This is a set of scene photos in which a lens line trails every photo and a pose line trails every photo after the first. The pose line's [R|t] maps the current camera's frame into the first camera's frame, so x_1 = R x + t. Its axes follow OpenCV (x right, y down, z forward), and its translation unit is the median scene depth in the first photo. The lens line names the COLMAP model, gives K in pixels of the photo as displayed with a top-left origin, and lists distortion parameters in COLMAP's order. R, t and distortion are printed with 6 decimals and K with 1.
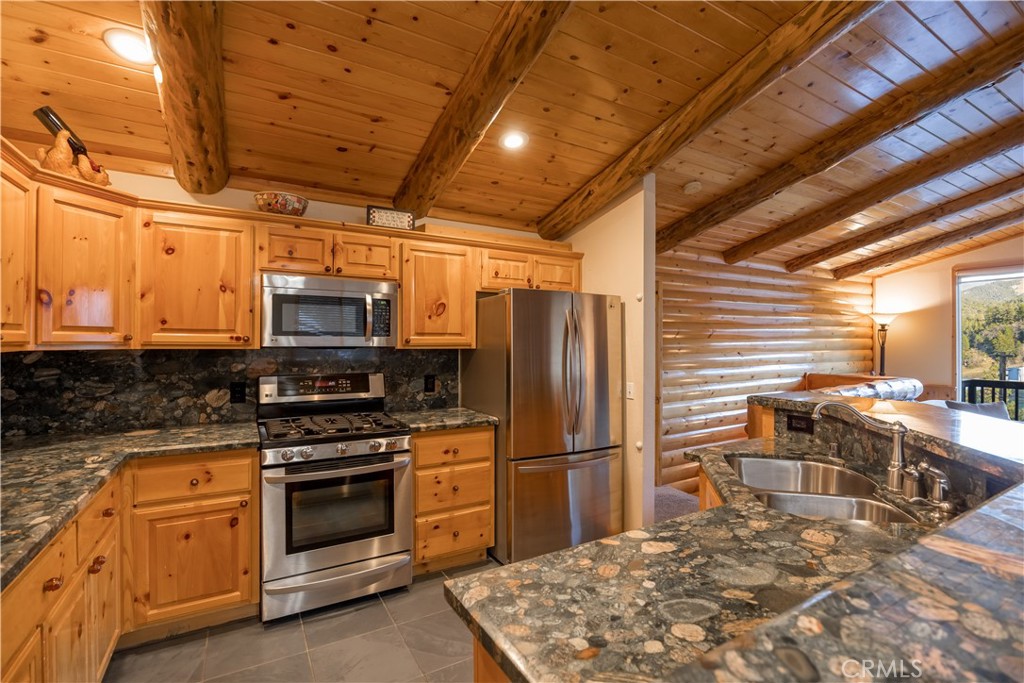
lens RADIAL K [[466.1, 0, 507.1], [0, 466.1, 333.5], [0, 0, 1]] dist [-0.021282, 0.001439]
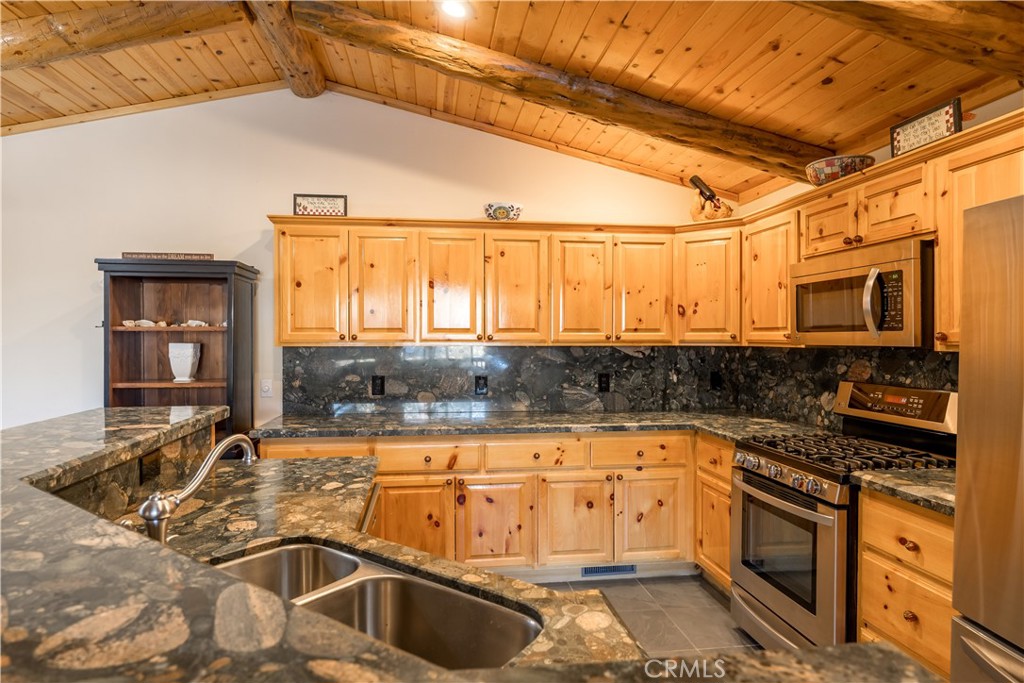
lens RADIAL K [[591.0, 0, 505.1], [0, 591.0, 338.2], [0, 0, 1]] dist [-0.008690, -0.000725]
pose [[-0.381549, -0.007033, -0.924322, 0.748287], [0.012578, 0.999839, -0.012799, 0.022851], [0.924263, -0.016510, -0.381399, 0.918427]]
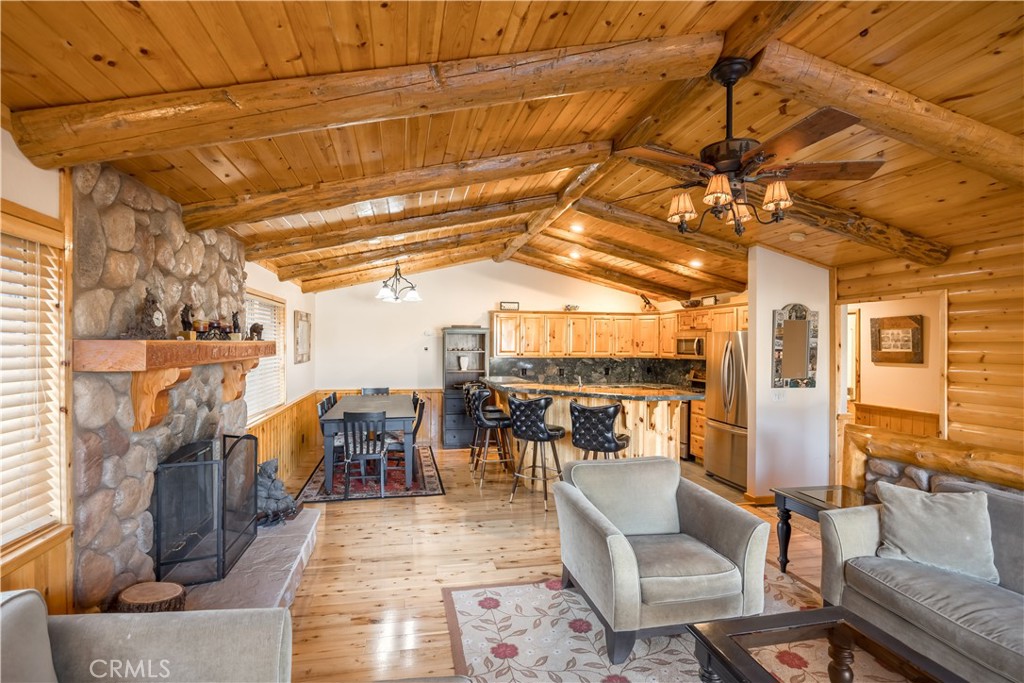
lens RADIAL K [[466.1, 0, 508.1], [0, 466.1, 341.5], [0, 0, 1]] dist [-0.021282, 0.001439]
pose [[-0.305355, -0.012291, -0.952159, 2.450449], [0.007814, 0.999851, -0.015412, -0.037132], [0.952207, -0.012146, -0.305213, 0.891175]]
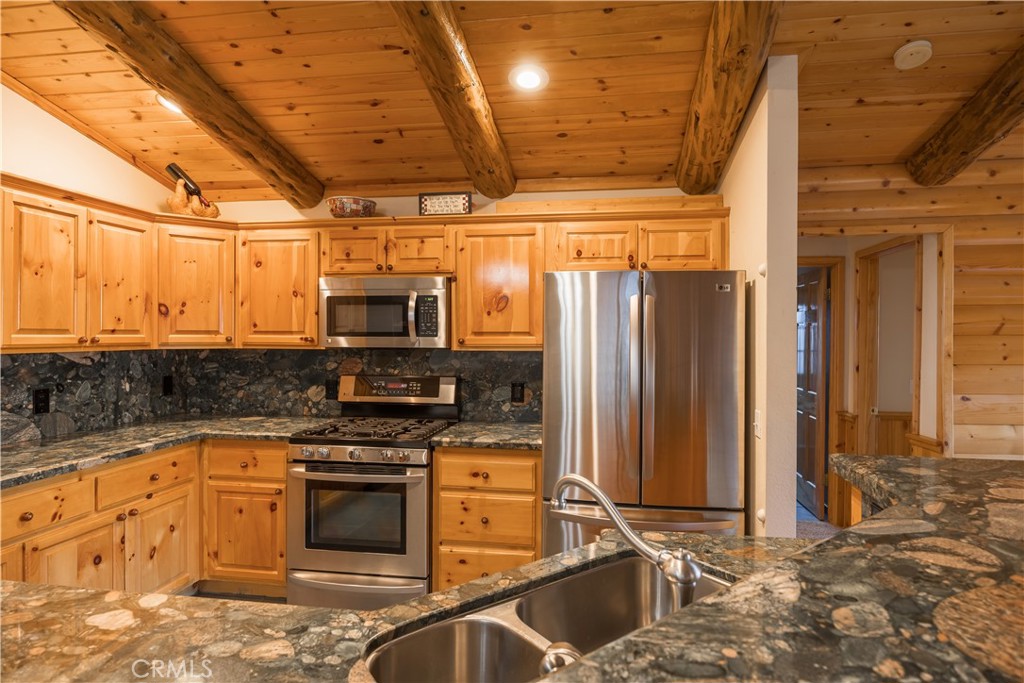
lens RADIAL K [[552.4, 0, 520.2], [0, 552.4, 332.6], [0, 0, 1]] dist [-0.010791, 0.002947]
pose [[0.779307, -0.006725, -0.626607, 0.609525], [0.011831, 0.999922, 0.003983, -0.004177], [0.626531, -0.010518, 0.779326, 0.307674]]
